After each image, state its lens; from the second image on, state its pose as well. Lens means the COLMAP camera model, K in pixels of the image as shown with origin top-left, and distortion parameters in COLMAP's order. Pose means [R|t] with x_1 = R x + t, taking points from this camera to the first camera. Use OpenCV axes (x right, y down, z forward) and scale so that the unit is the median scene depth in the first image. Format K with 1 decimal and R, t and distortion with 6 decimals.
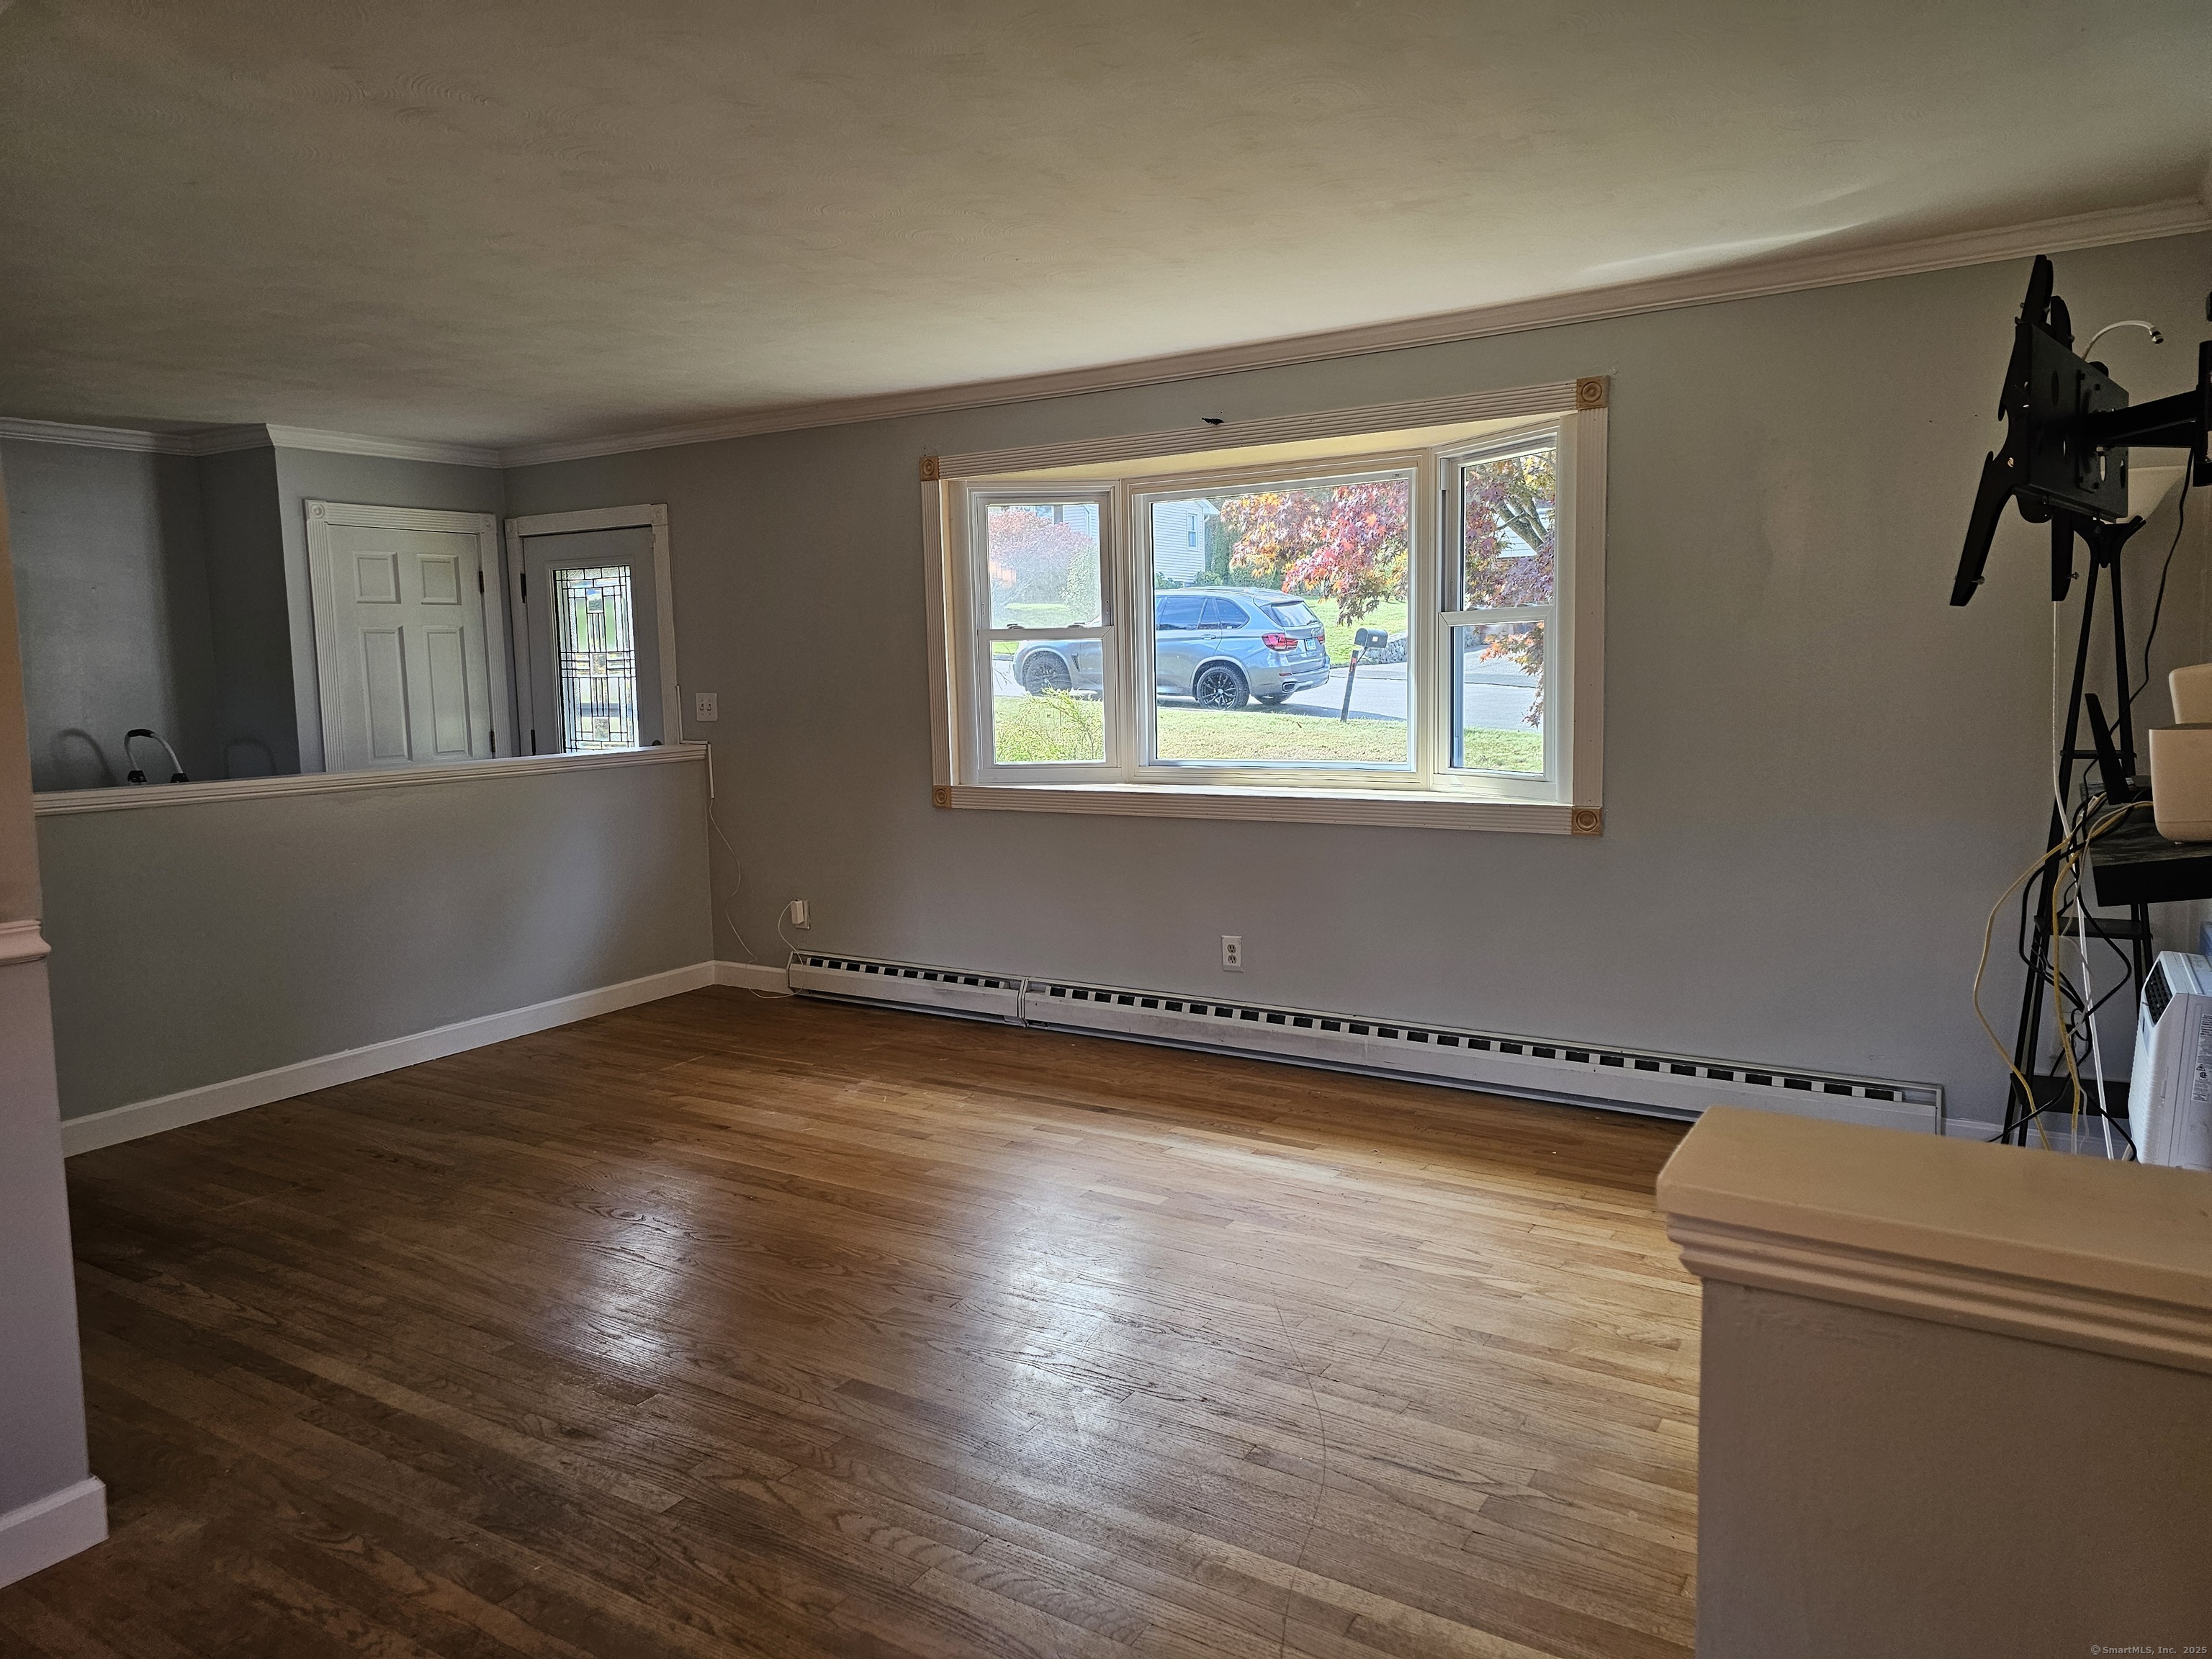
lens RADIAL K [[1478.0, 0, 1120.8], [0, 1478.0, 820.3], [0, 0, 1]] dist [0.051895, -0.038946]
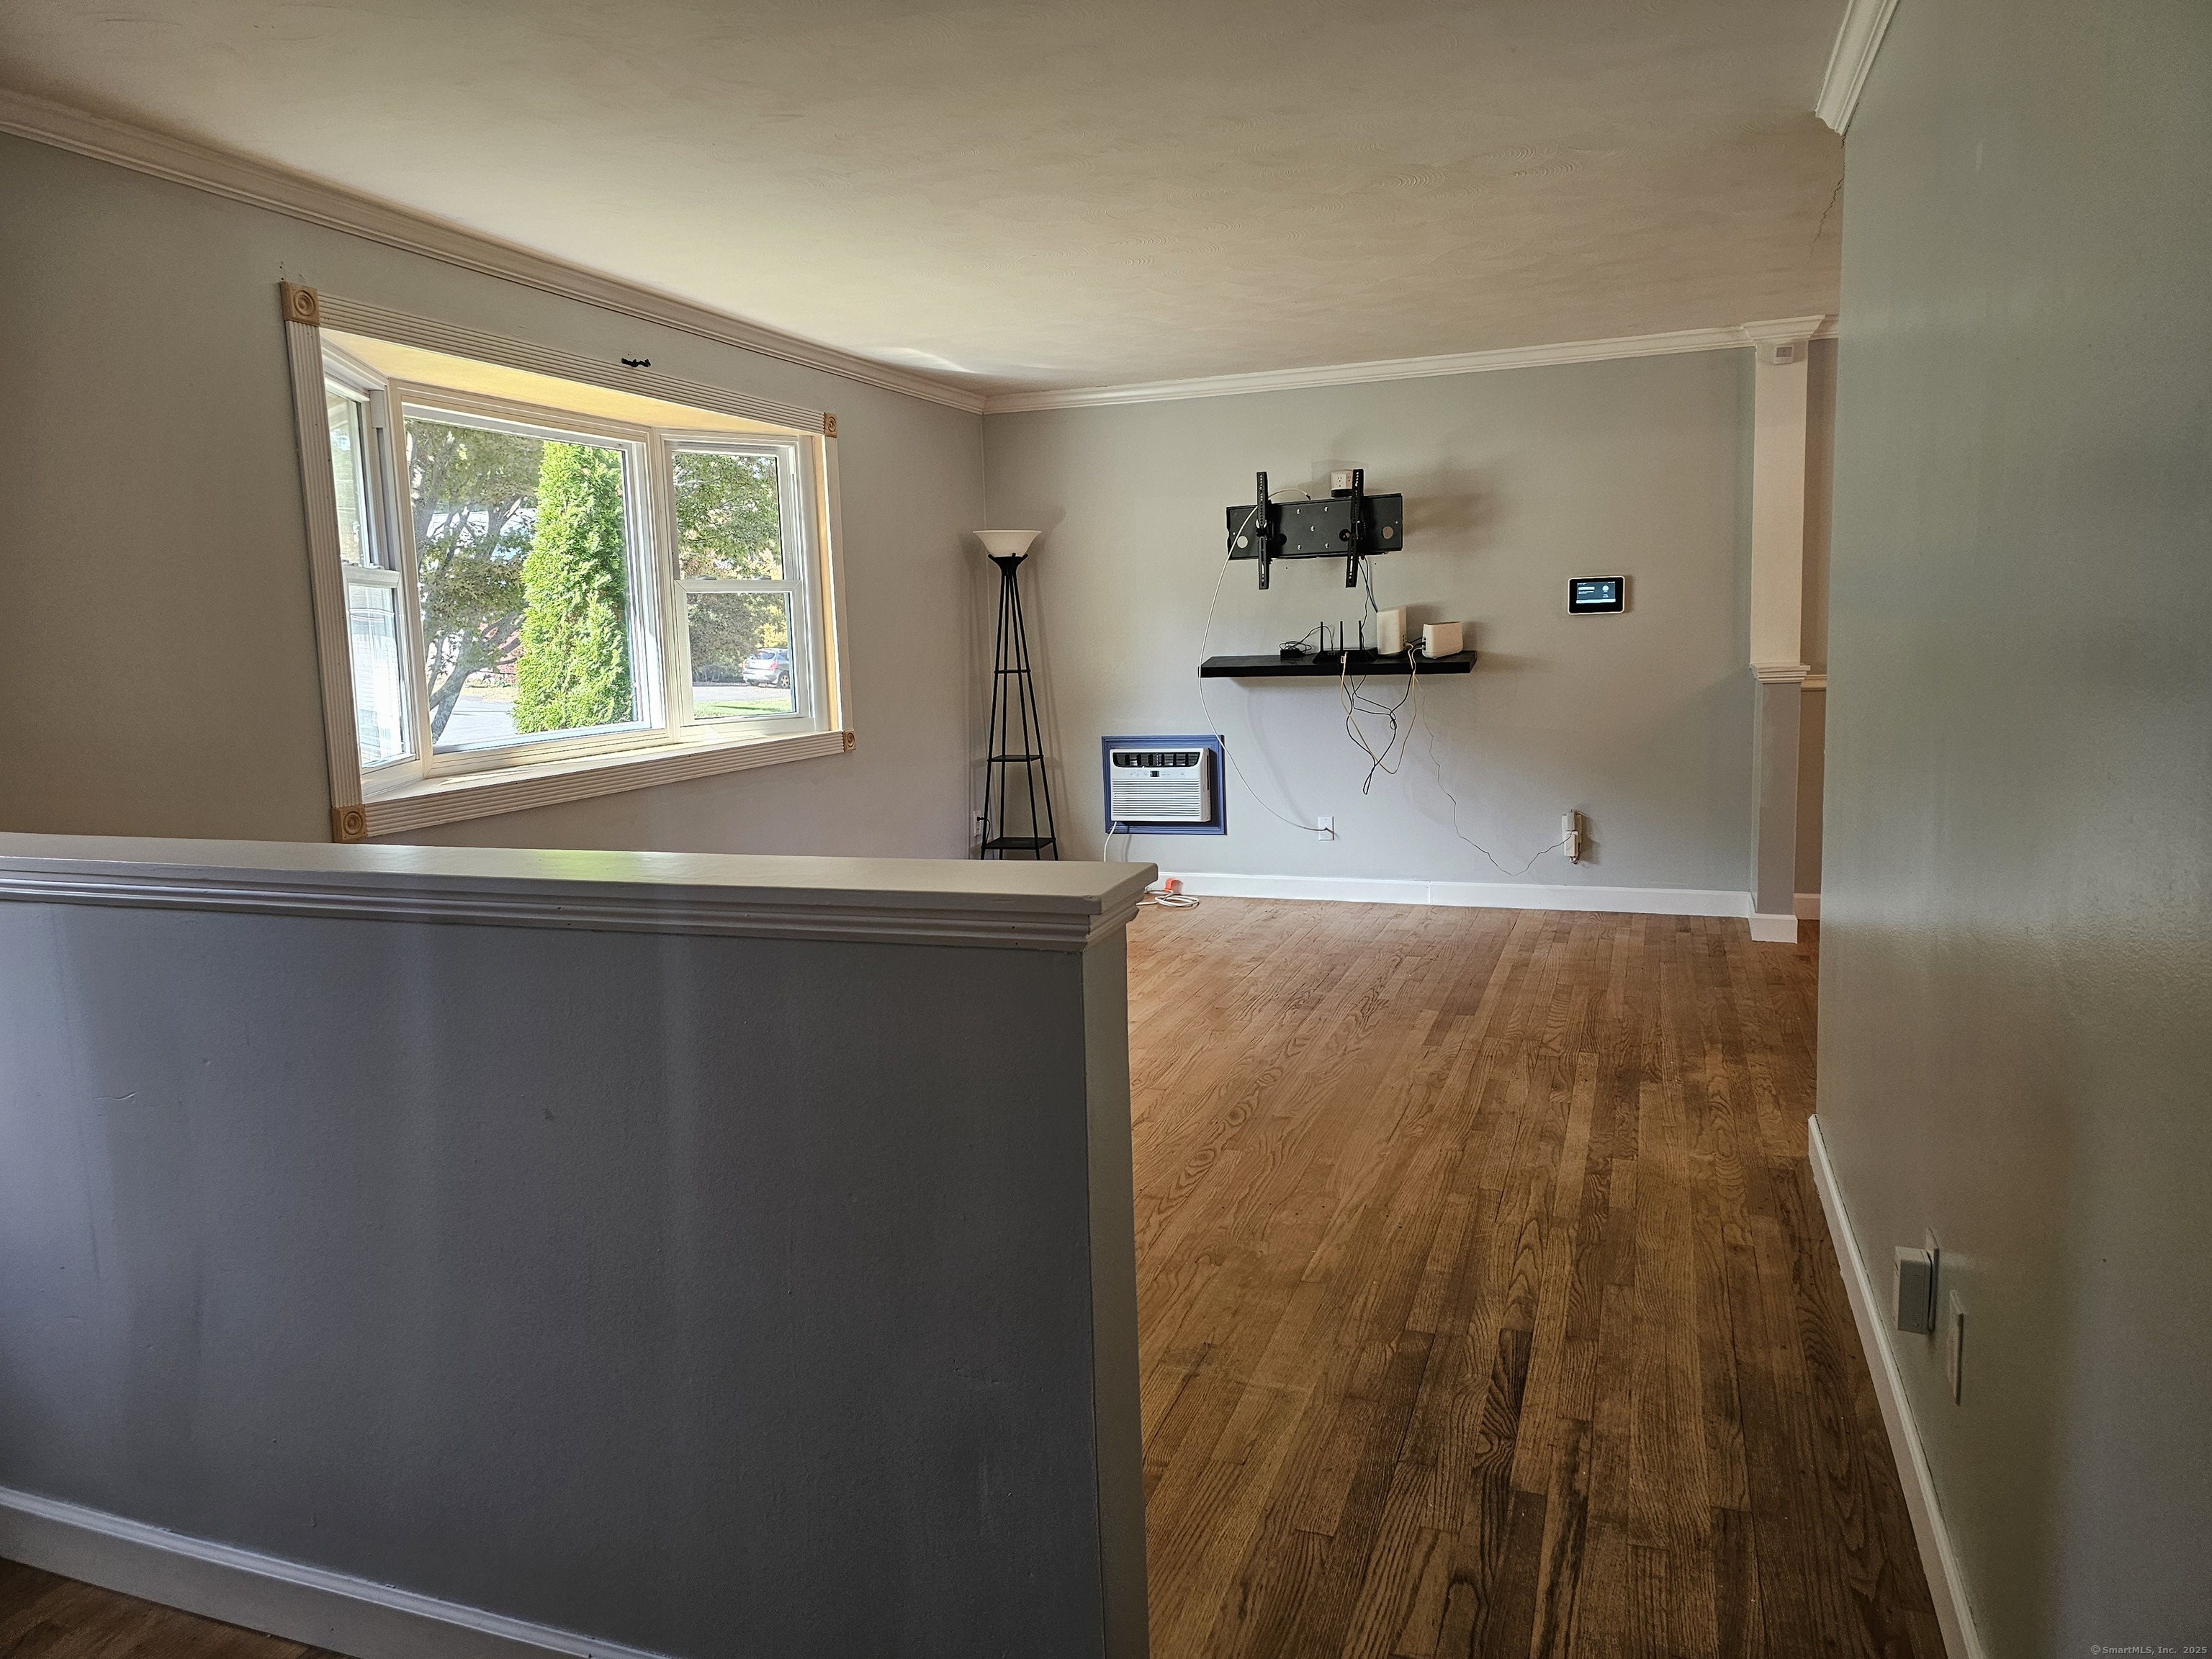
lens RADIAL K [[1478.0, 0, 1093.6], [0, 1478.0, 810.5], [0, 0, 1]] dist [0.051895, -0.038946]
pose [[-0.202564, -0.091987, 0.974939, -1.416291], [0.137150, 0.983101, 0.121253, -0.093766], [-0.969617, 0.158275, -0.186524, 1.395016]]
